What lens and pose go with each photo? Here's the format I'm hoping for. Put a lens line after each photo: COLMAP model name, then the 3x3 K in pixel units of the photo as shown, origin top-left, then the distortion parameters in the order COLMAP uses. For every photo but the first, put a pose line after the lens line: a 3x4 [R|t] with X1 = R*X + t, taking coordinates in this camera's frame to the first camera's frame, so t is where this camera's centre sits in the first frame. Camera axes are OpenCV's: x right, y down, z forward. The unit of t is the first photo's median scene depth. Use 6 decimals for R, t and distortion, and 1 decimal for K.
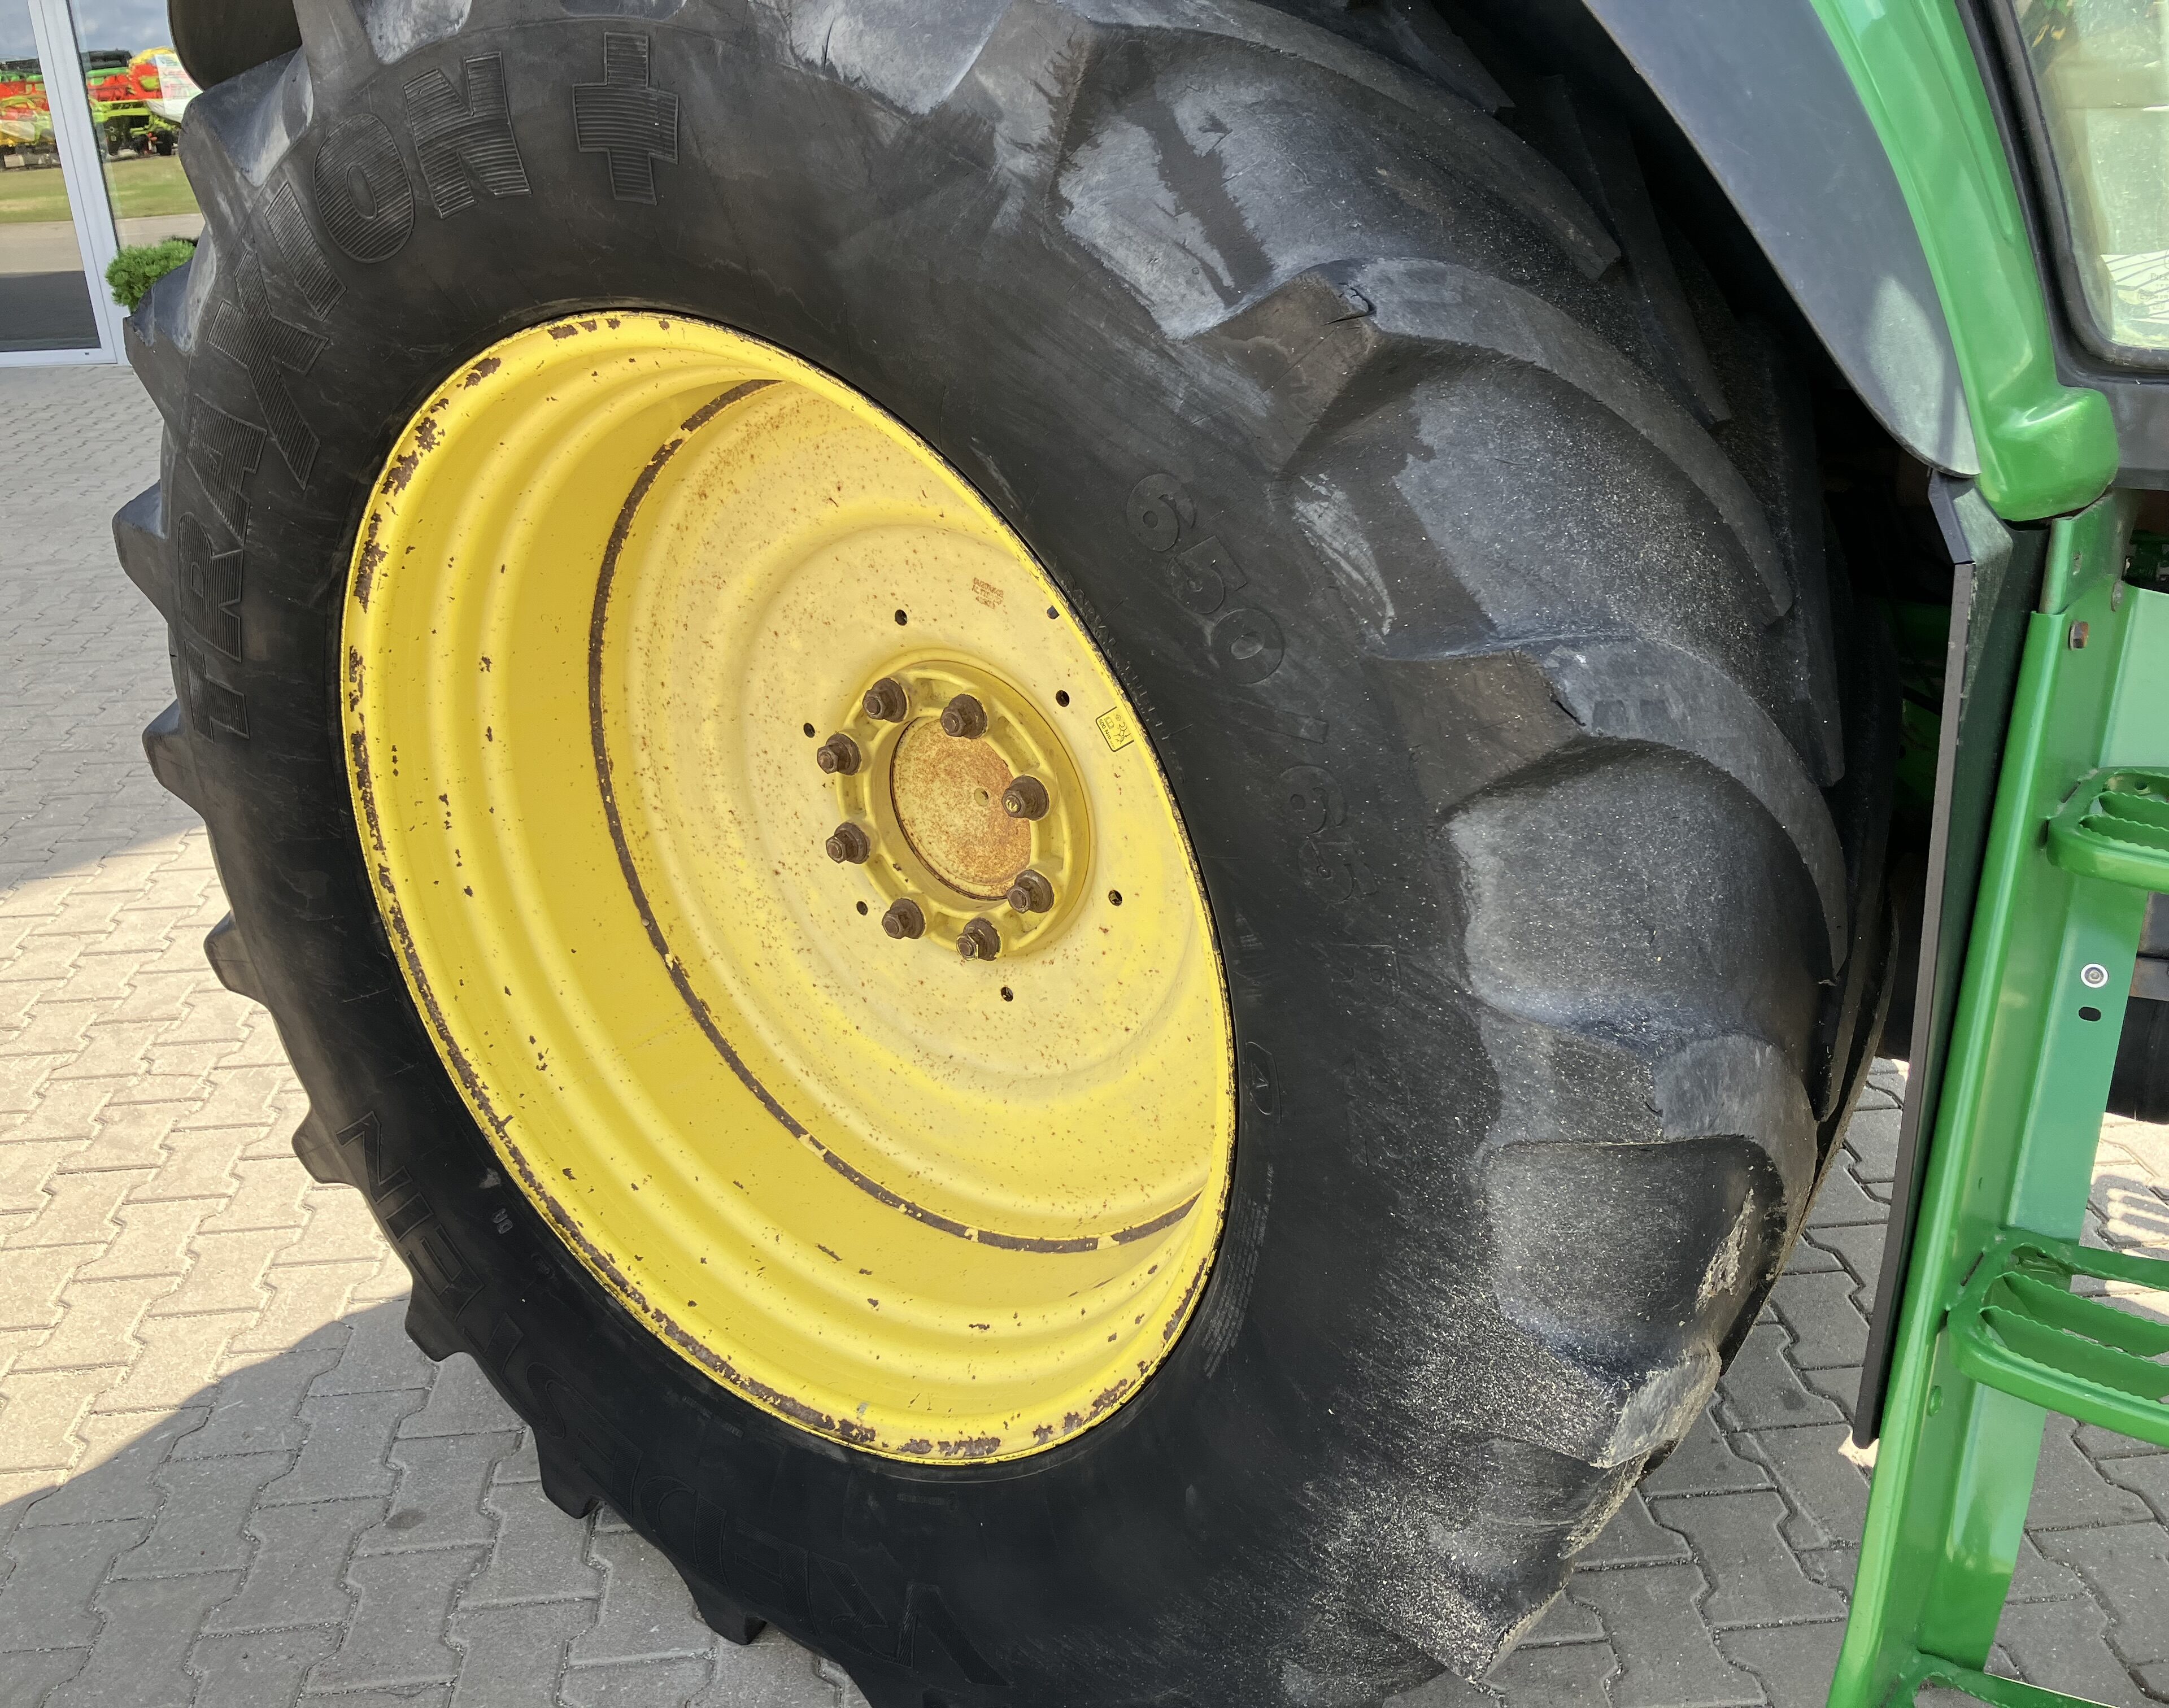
lens RADIAL K [[1930.3, 0, 1089.1], [0, 1930.3, 846.7], [0, 0, 1]] dist [0.014214, -0.011357]
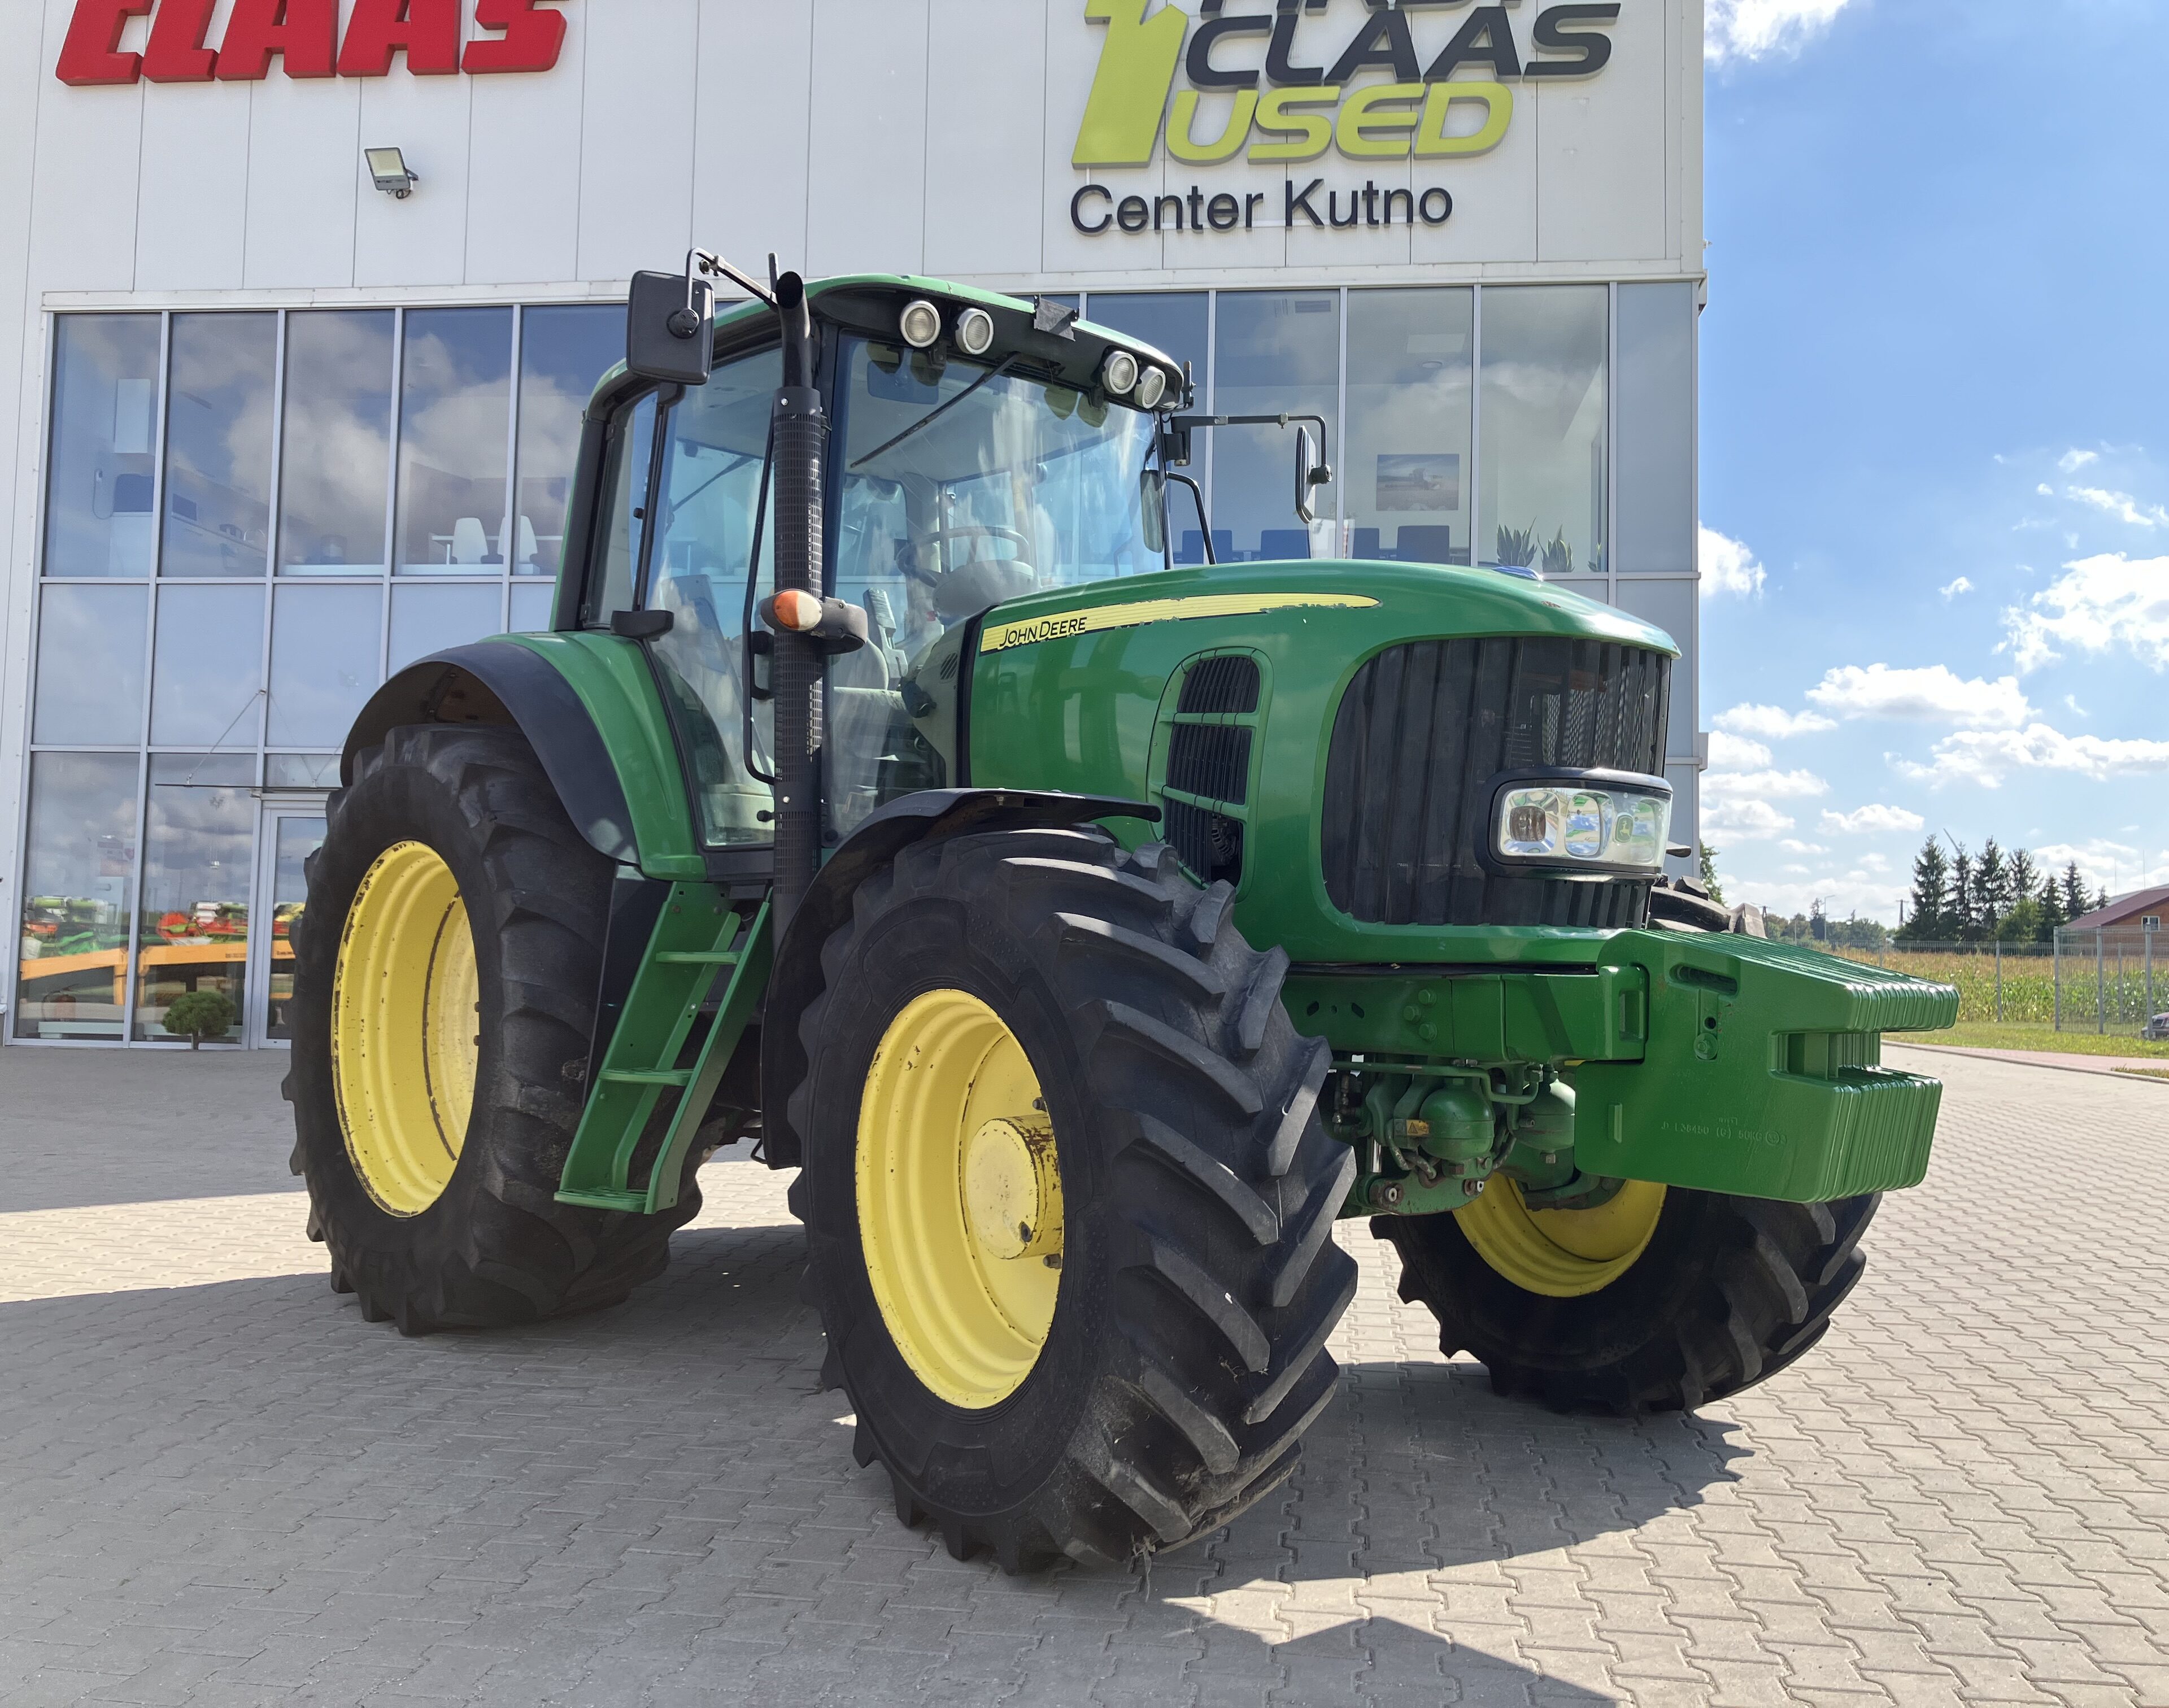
lens RADIAL K [[1930.3, 0, 1077.1], [0, 1930.3, 851.3], [0, 0, 1]] dist [0.014214, -0.011357]
pose [[0.977053, 0.046164, -0.207932, 1.361917], [-0.129821, 0.903009, -0.409538, 0.830423], [0.168859, 0.427134, 0.888281, -1.565516]]
